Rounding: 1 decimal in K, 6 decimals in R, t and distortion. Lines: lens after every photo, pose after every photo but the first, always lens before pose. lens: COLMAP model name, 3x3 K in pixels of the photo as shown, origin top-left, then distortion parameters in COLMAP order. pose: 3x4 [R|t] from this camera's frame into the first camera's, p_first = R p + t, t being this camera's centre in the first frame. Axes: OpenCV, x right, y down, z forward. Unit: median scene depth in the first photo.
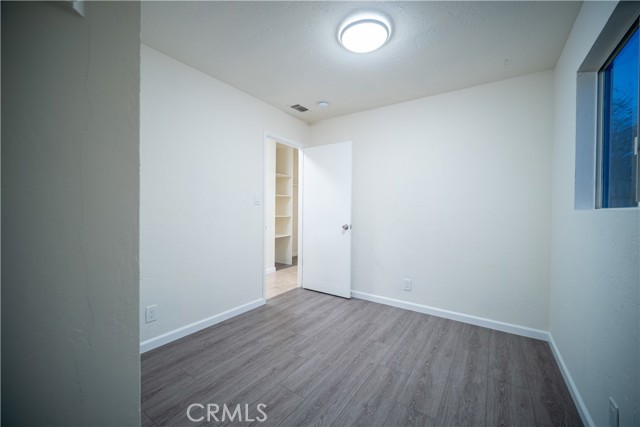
lens RADIAL K [[253.8, 0, 321.7], [0, 253.8, 211.5], [0, 0, 1]] dist [0.000968, -0.000008]
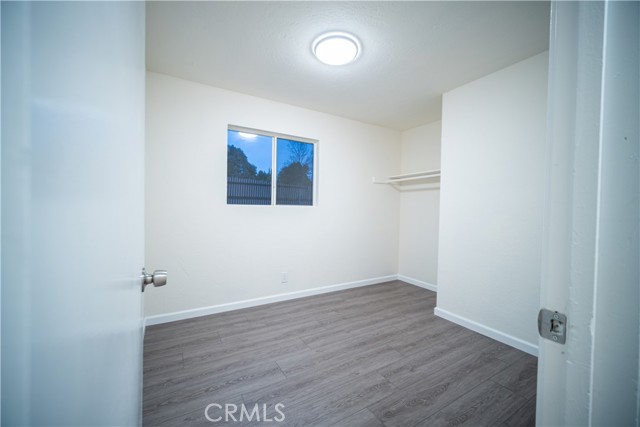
lens RADIAL K [[253.8, 0, 324.8], [0, 253.8, 214.3], [0, 0, 1]] dist [0.000968, -0.000008]
pose [[-0.908128, -0.038172, 0.416948, -0.252924], [-0.026873, 0.999096, 0.032939, -0.012707], [-0.417829, 0.018709, -0.908333, 1.930606]]
